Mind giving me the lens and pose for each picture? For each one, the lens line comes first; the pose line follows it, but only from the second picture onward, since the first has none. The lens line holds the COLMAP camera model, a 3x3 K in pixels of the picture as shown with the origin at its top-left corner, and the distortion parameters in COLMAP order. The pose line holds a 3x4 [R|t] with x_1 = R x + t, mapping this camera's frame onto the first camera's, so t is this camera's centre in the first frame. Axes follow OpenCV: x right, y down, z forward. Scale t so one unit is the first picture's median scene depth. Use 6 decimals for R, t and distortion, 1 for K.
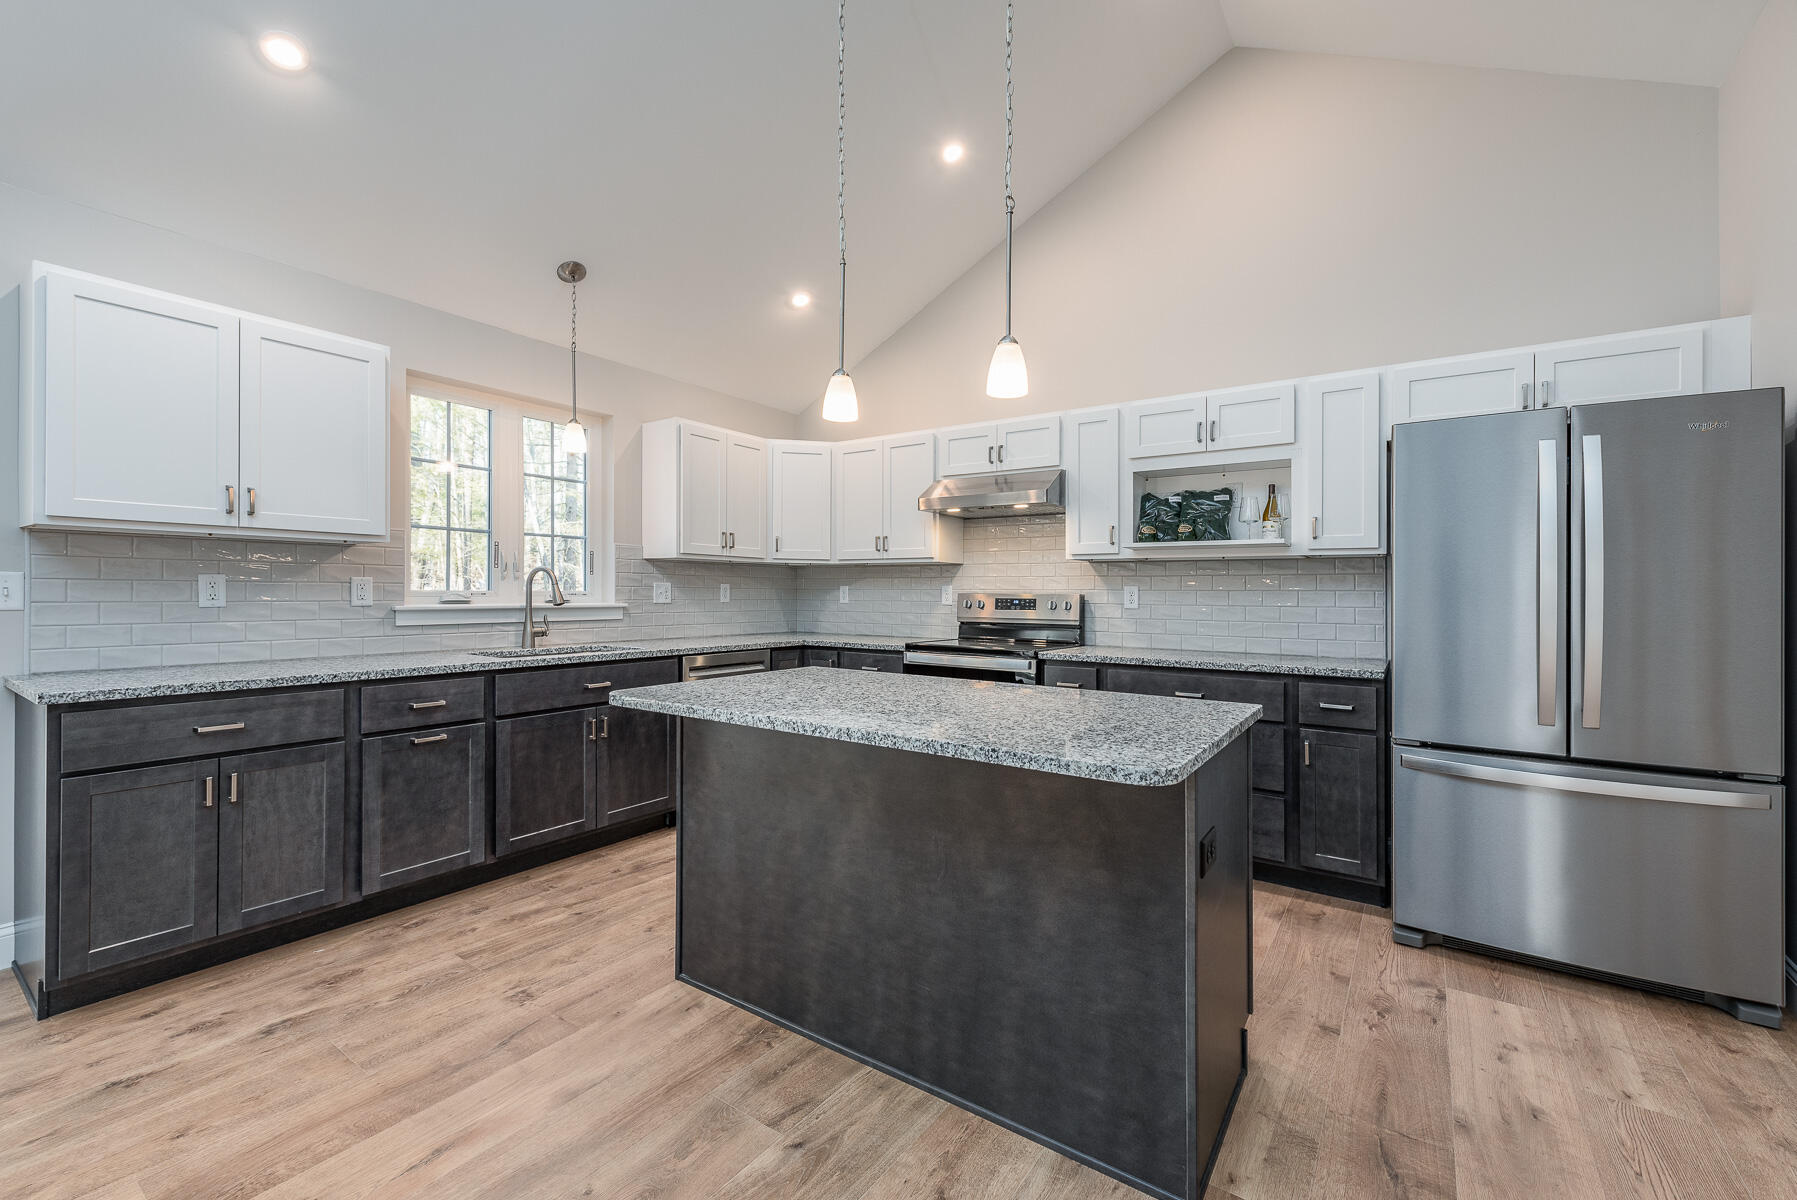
lens RADIAL K [[752.8, 0, 893.9], [0, 752.8, 594.3], [0, 0, 1]] dist [0.006616, -0.001507]
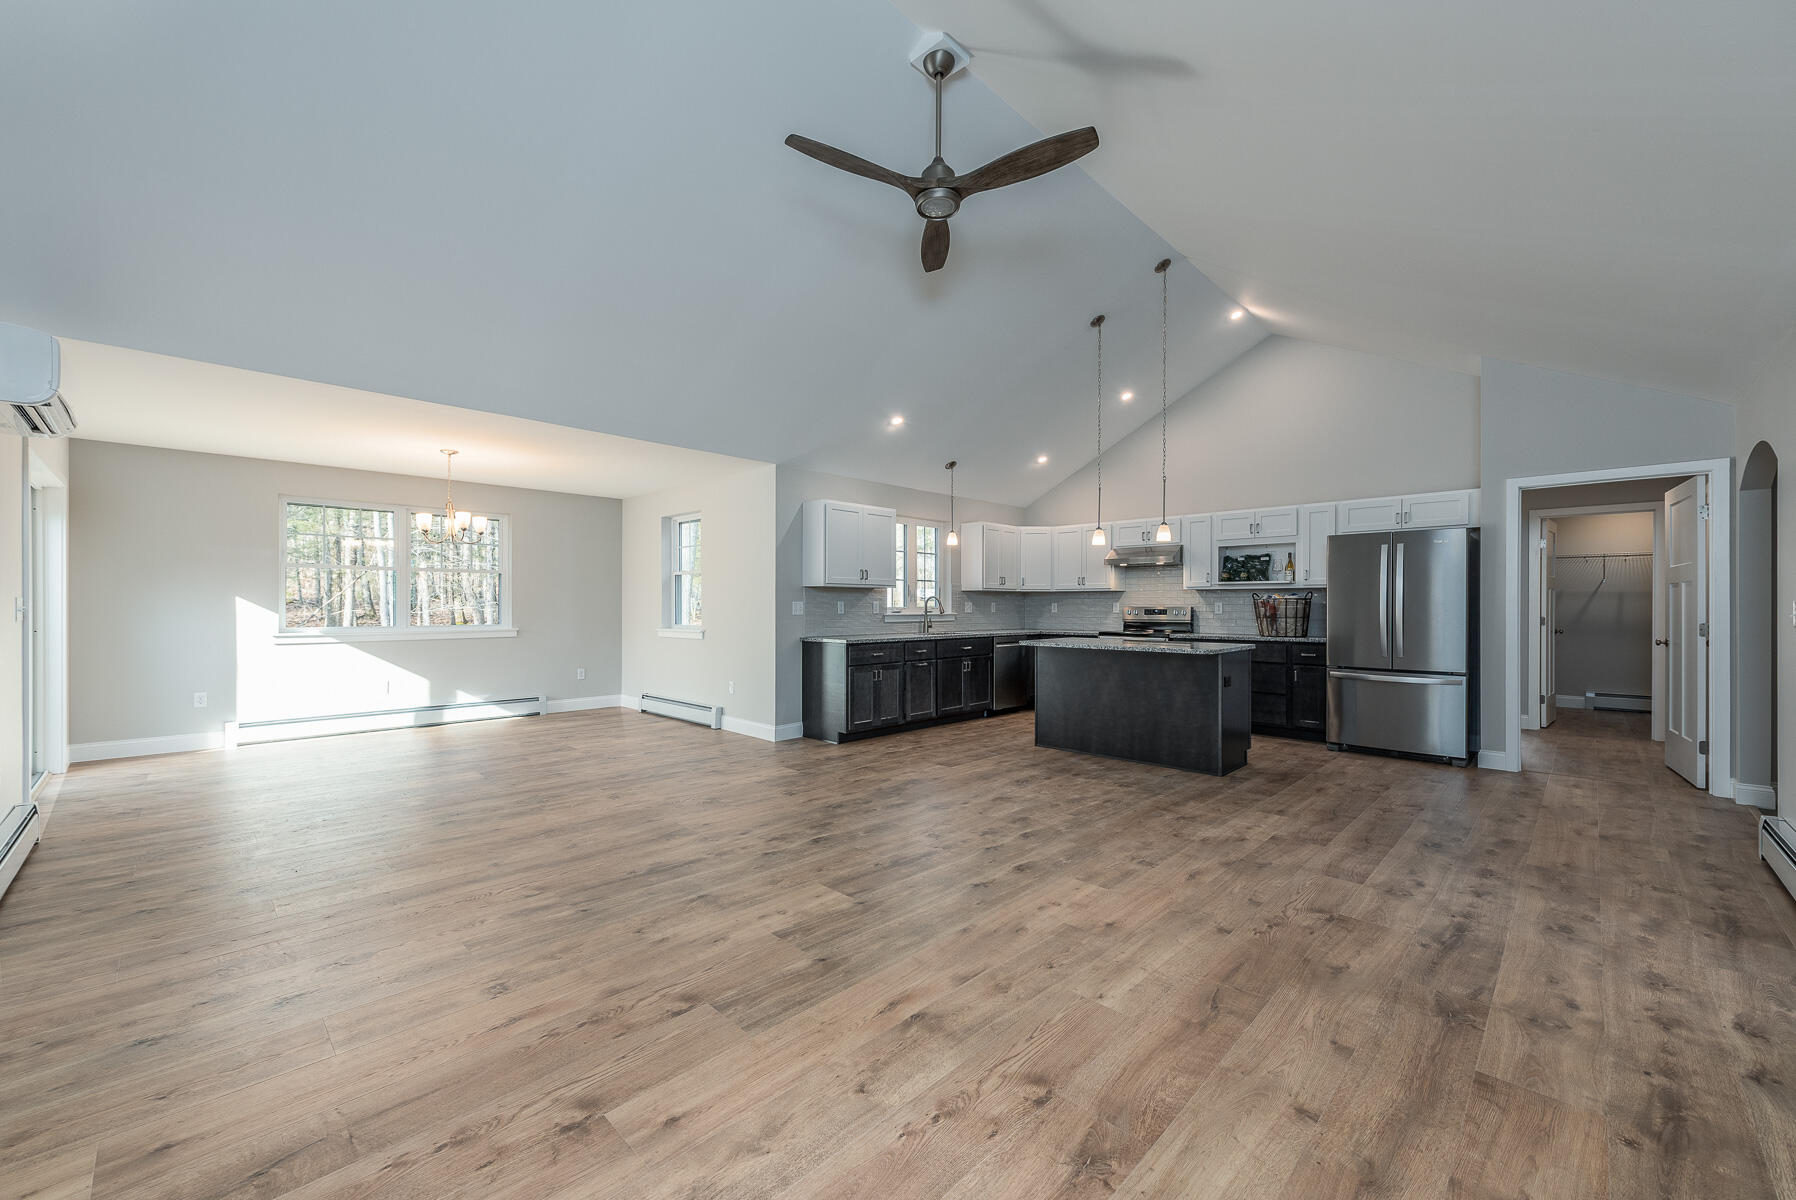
lens RADIAL K [[703.6, 0, 890.0], [0, 703.6, 624.1], [0, 0, 1]] dist [0.007284, -0.001021]
pose [[0.986066, -0.002732, -0.166333, -0.334013], [0.006582, 0.999723, 0.022602, -0.002274], [0.166226, -0.023382, 0.985810, -1.423103]]
